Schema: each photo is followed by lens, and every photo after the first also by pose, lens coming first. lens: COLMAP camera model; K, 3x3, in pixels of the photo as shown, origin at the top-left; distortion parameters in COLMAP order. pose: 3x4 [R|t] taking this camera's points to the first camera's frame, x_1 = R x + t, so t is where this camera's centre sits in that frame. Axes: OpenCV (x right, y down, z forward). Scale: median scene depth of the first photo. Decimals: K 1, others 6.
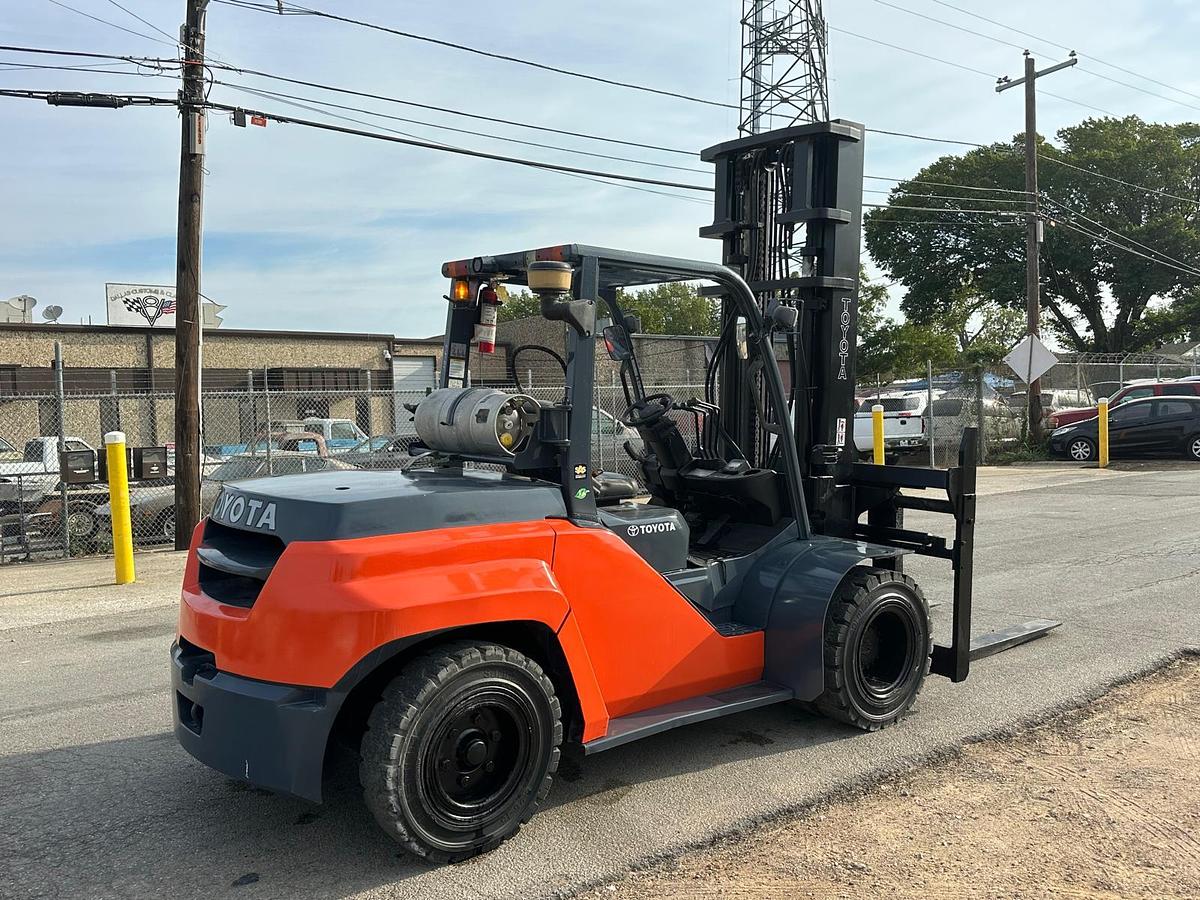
lens RADIAL K [[1059.2, 0, 612.0], [0, 1059.2, 452.8], [0, 0, 1]] dist [0.155141, -0.316245]
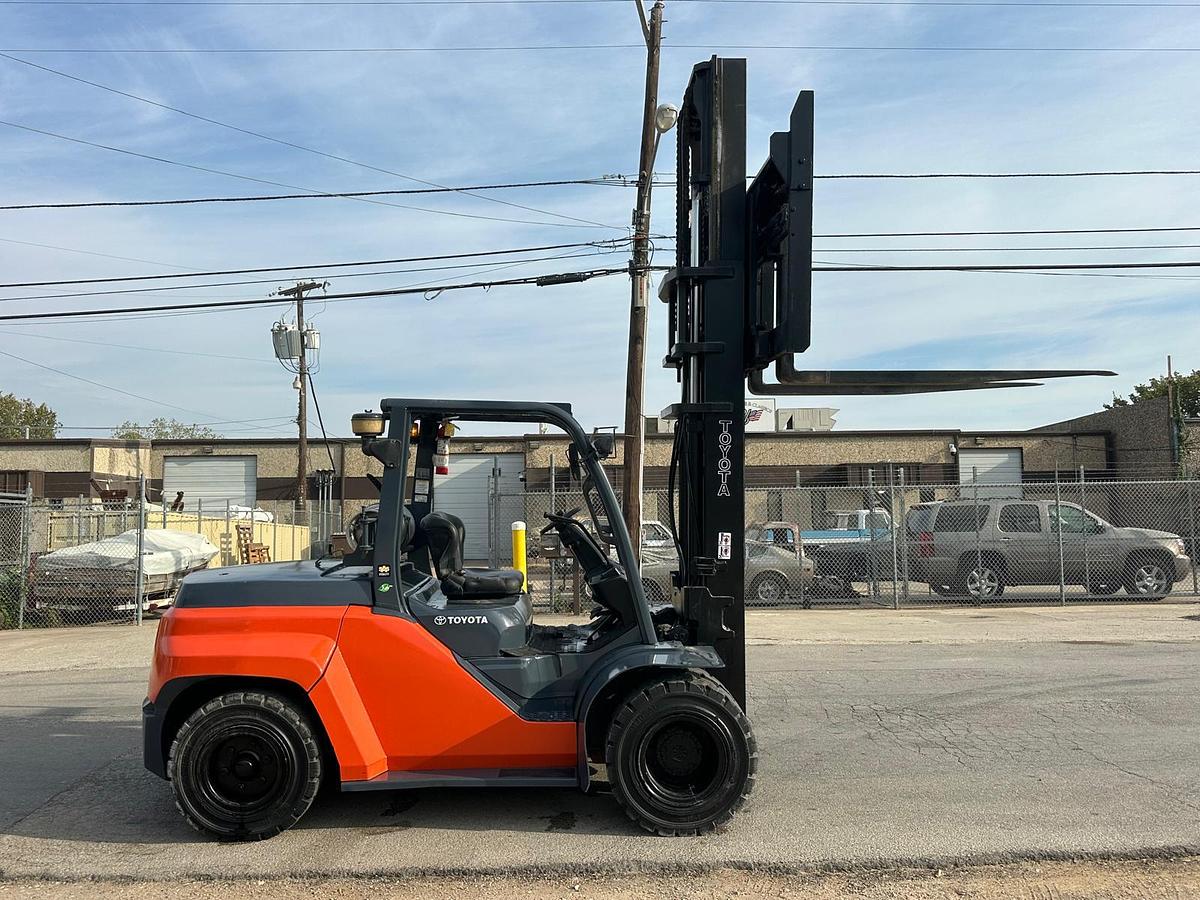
lens RADIAL K [[978.1, 0, 601.3], [0, 978.1, 436.9], [0, 0, 1]] dist [0.127358, -0.247175]
pose [[0.786084, -0.029562, -0.617412, 0.153962], [-0.032170, 0.995545, -0.088626, -0.007763], [0.617282, 0.089530, 0.781631, 0.032747]]
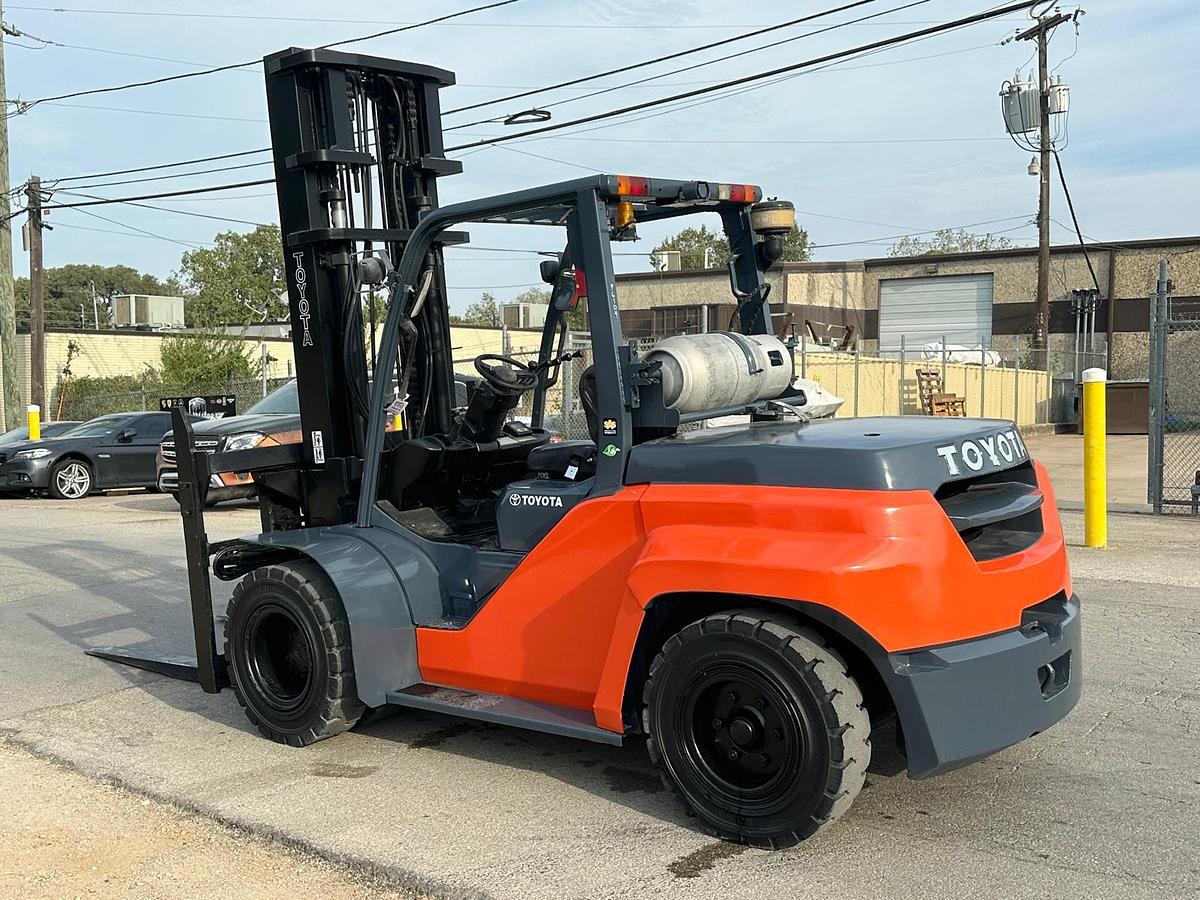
lens RADIAL K [[1312.5, 0, 600.0], [0, 1312.5, 450.0], [0, 0, 1]] dist [0.262395, -0.632781]
pose [[0.192579, 0.087825, -0.977343, 0.196564], [-0.028564, 0.996066, 0.083879, -0.012870], [0.980866, 0.011764, 0.194330, 0.162724]]
